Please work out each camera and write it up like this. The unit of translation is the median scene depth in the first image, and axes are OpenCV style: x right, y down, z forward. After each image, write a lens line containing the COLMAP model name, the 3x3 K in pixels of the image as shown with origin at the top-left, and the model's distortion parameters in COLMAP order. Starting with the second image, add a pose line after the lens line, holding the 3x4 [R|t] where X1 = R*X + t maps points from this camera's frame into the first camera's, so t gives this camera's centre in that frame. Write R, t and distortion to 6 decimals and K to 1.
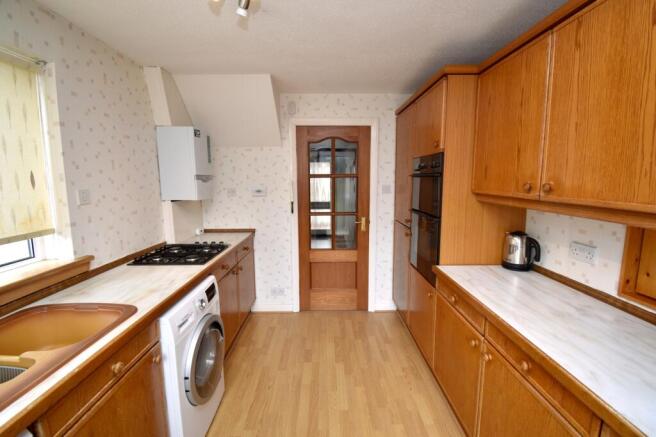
lens RADIAL K [[298.2, 0, 330.0], [0, 298.2, 217.6], [0, 0, 1]] dist [-0.000547, -0.016942]
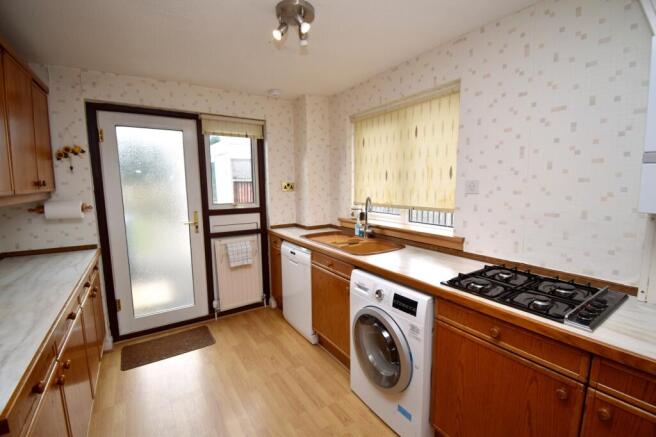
lens RADIAL K [[288.7, 0, 330.4], [0, 288.7, 216.6], [0, 0, 1]] dist [0.002123, -0.014181]
pose [[-0.838097, 0.075646, -0.540251, 0.225935], [-0.055728, 0.973286, 0.222731, -0.187017], [0.542668, 0.216777, -0.811492, 1.736259]]
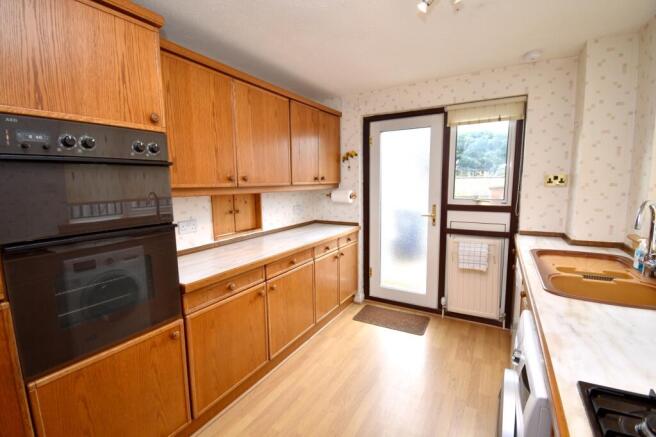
lens RADIAL K [[298.2, 0, 330.0], [0, 298.2, 217.6], [0, 0, 1]] dist [-0.000547, -0.016942]
pose [[-0.857443, -0.042883, 0.512788, -0.424327], [0.086593, 0.970286, 0.225936, -0.176034], [-0.507240, 0.238132, -0.828252, 1.732867]]
